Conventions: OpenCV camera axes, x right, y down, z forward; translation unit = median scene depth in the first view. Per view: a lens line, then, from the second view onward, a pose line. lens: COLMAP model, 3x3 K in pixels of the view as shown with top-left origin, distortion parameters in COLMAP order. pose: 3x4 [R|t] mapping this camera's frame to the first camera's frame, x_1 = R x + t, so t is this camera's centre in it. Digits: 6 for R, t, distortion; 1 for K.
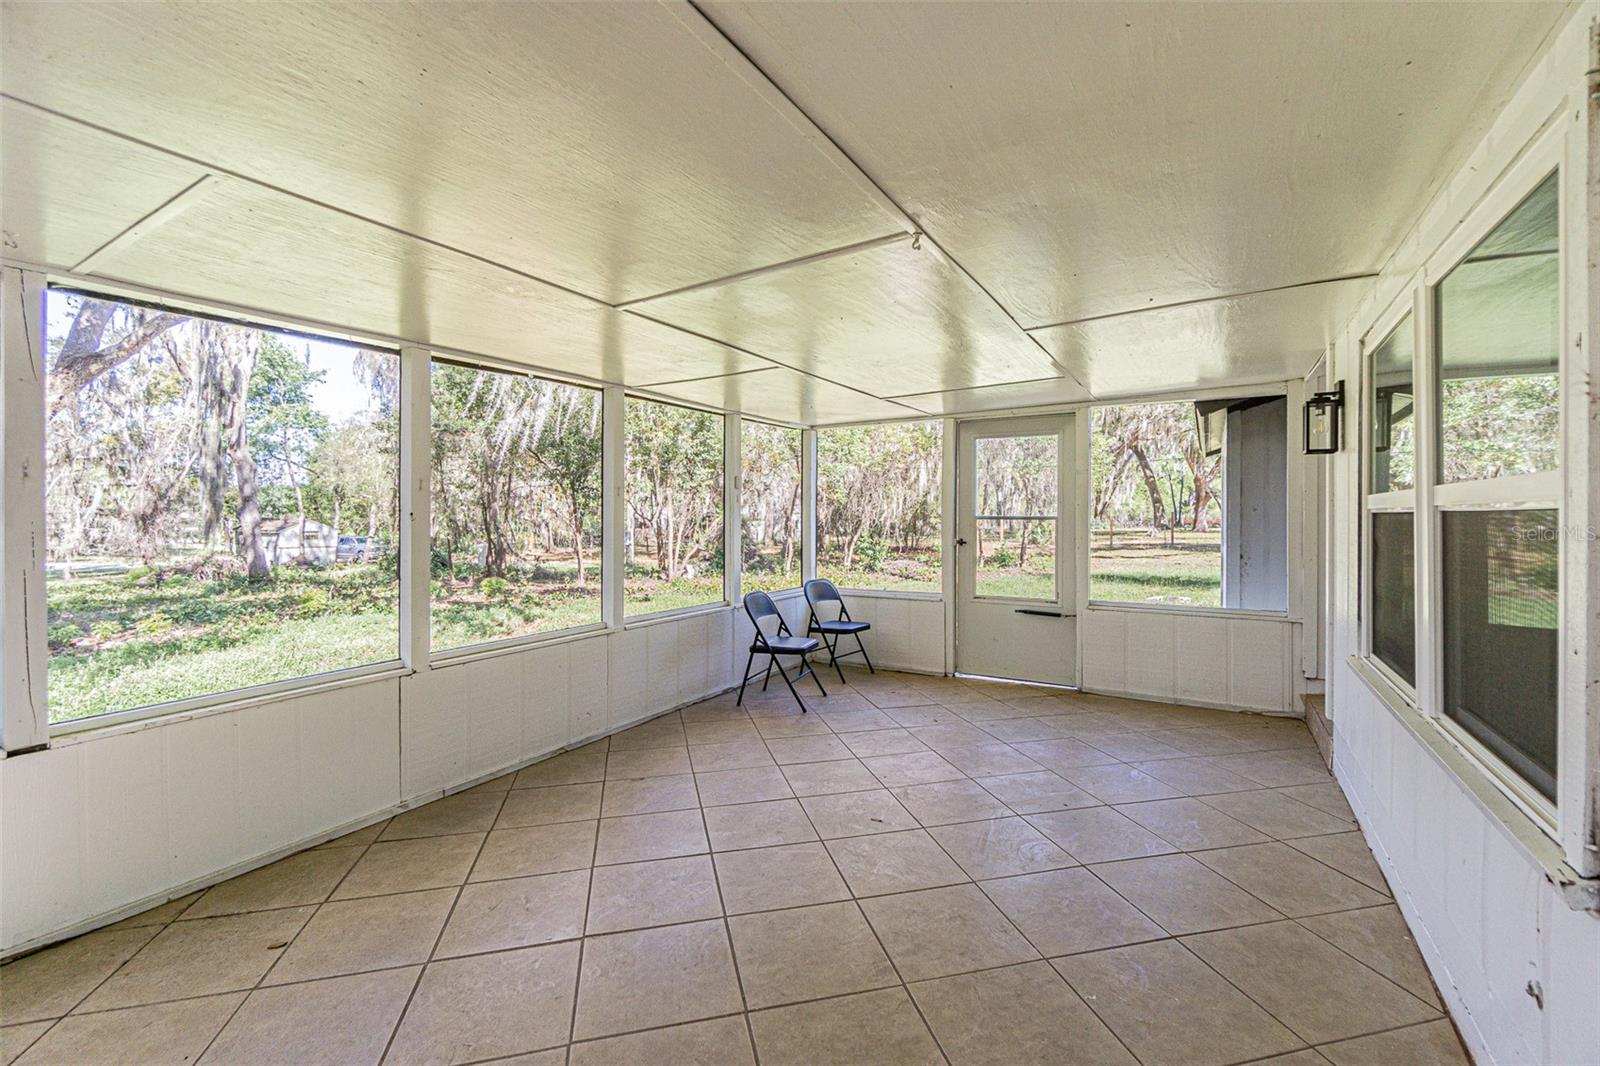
lens RADIAL K [[693.9, 0, 807.6], [0, 693.9, 521.0], [0, 0, 1]] dist [-0.001844, 0.000108]
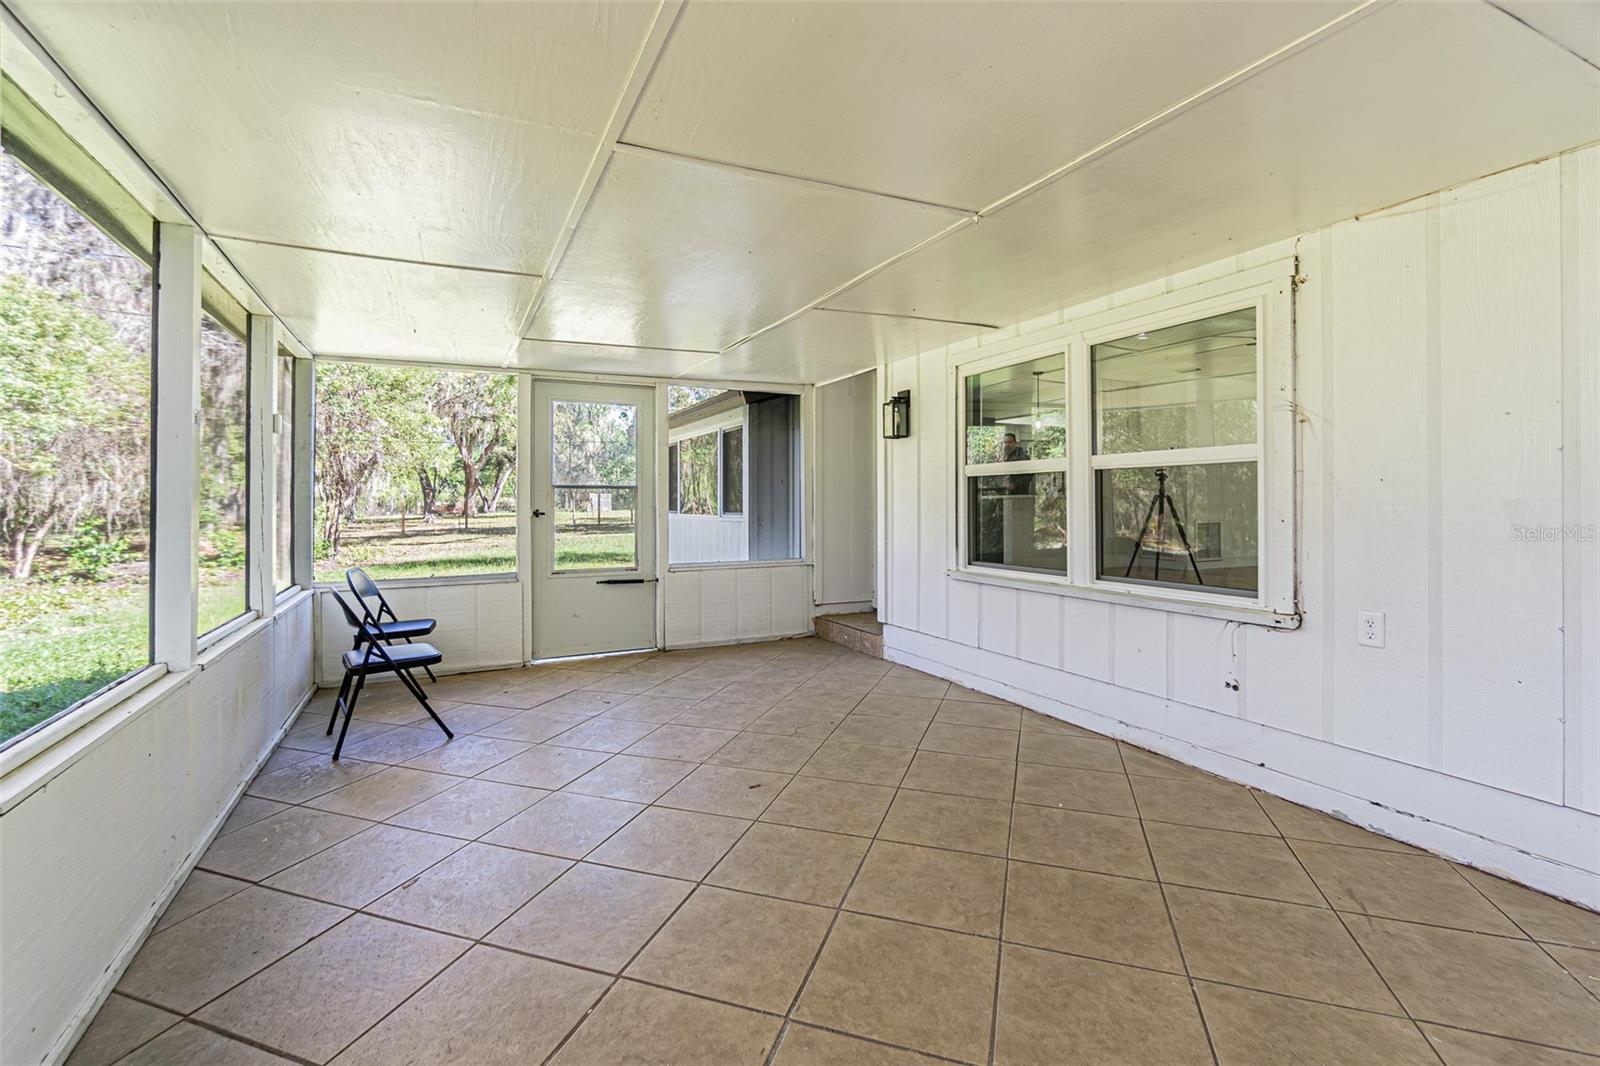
lens RADIAL K [[693.9, 0, 807.6], [0, 693.9, 521.0], [0, 0, 1]] dist [-0.001844, 0.000108]
pose [[0.537524, -0.025339, 0.842868, -0.372341], [0.011111, 0.999674, 0.022967, 0.025790], [-0.843175, -0.002980, 0.537631, 0.242200]]
